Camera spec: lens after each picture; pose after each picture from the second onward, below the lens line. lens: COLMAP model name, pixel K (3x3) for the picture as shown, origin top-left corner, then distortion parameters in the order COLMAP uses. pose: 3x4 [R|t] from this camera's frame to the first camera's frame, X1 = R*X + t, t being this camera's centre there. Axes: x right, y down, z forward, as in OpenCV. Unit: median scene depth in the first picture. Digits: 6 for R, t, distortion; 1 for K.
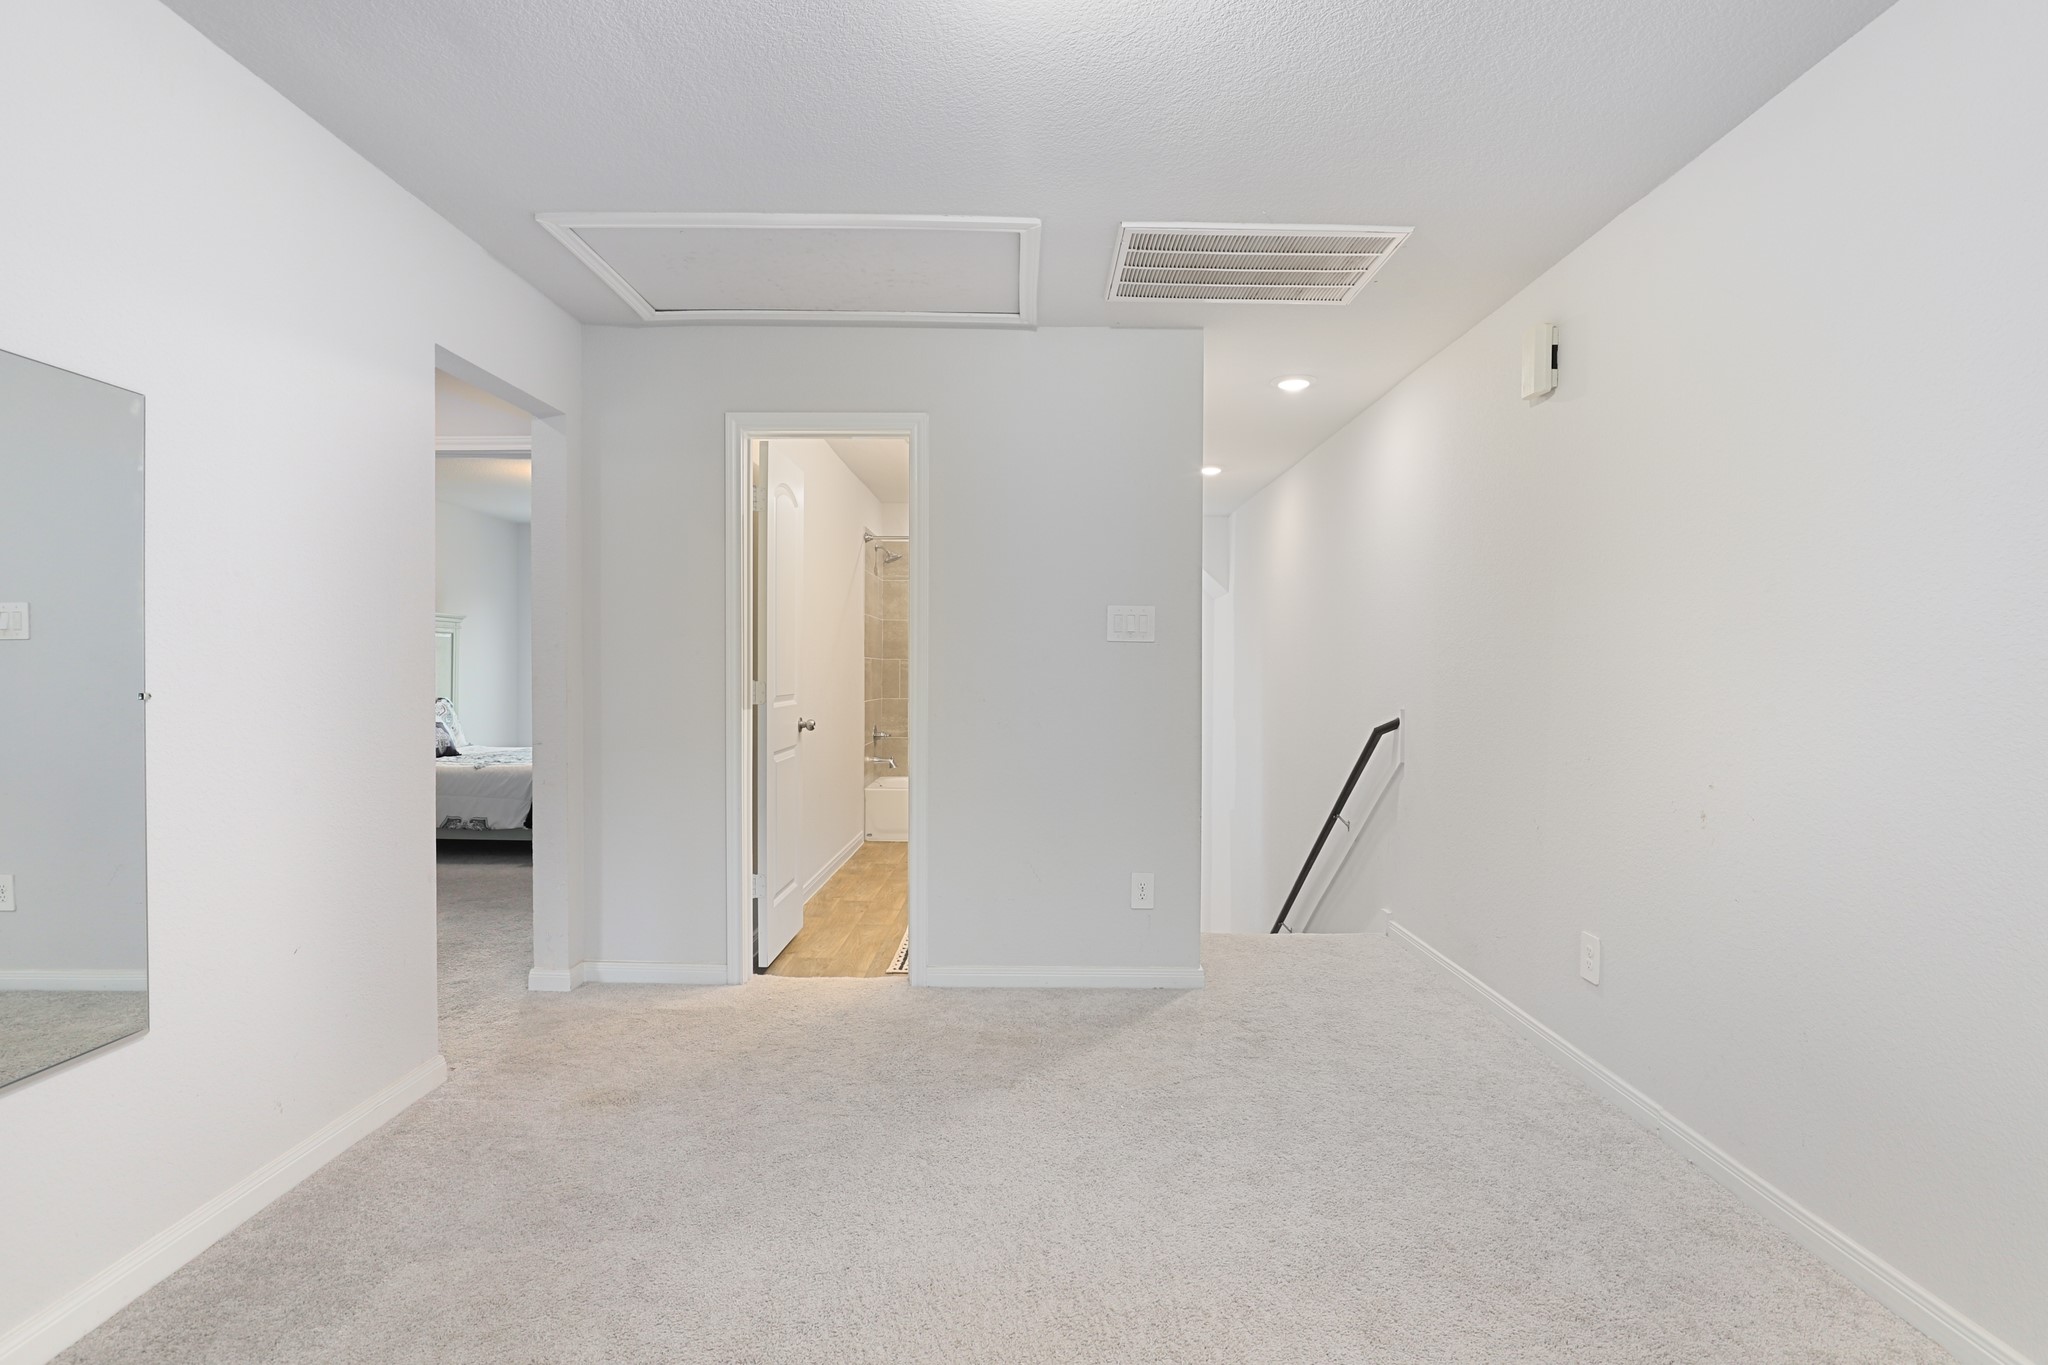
lens RADIAL K [[1017.9, 0, 1028.1], [0, 1017.9, 676.7], [0, 0, 1]] dist [-0.010888, 0.002373]
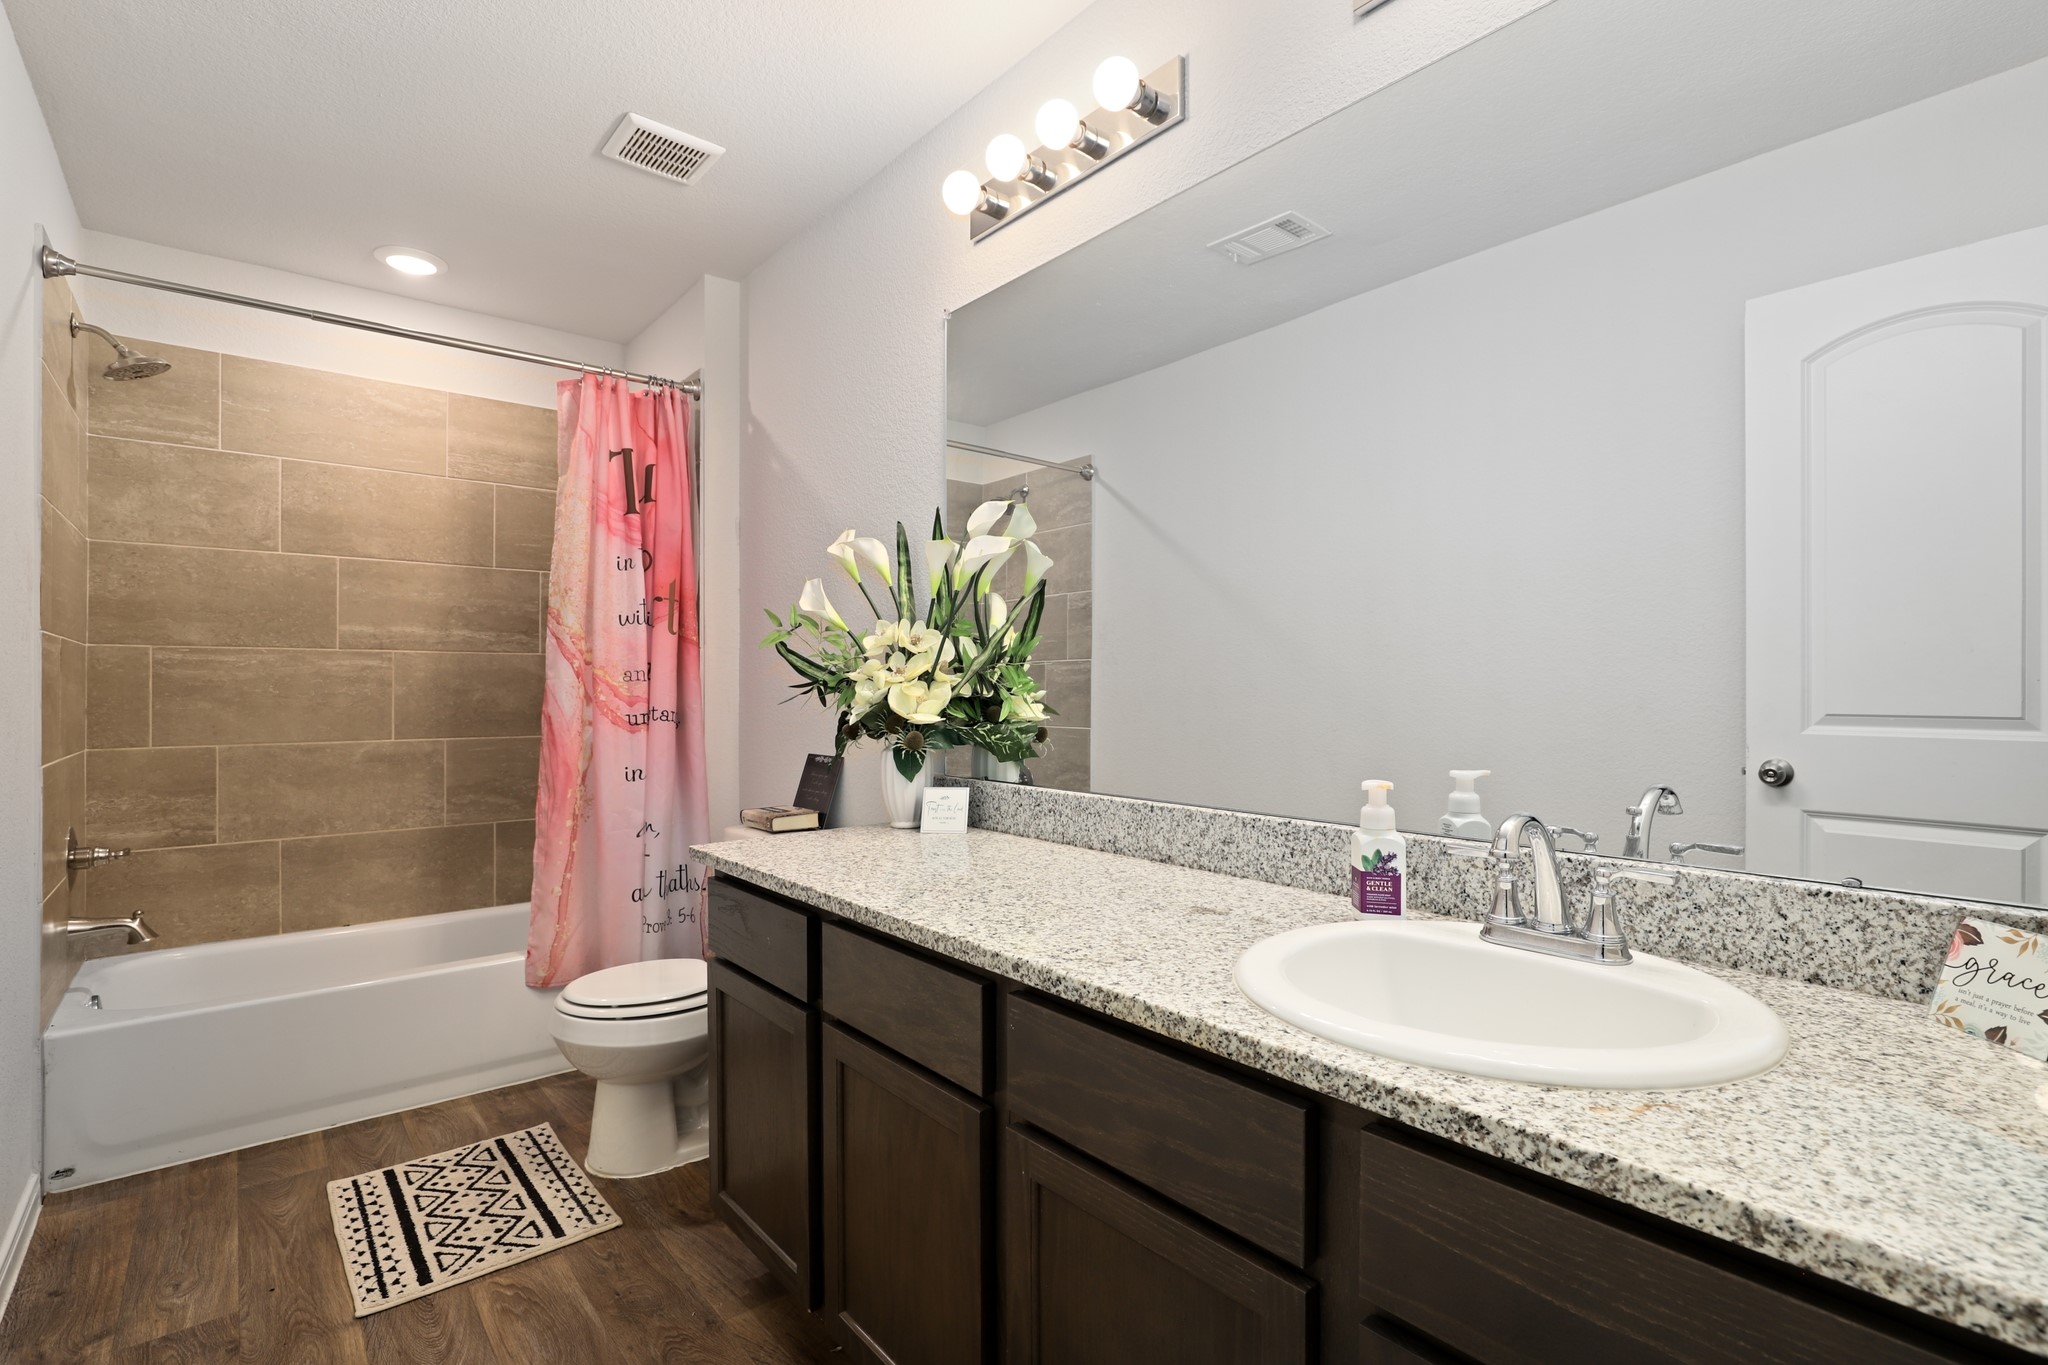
lens RADIAL K [[967.3, 0, 1021.1], [0, 967.3, 689.7], [0, 0, 1]] dist [-0.020023, 0.005243]
pose [[0.765889, -0.007831, 0.642925, -0.110409], [0.009821, 0.999952, 0.000480, 0.002357], [-0.642898, 0.005947, 0.765929, 0.530258]]
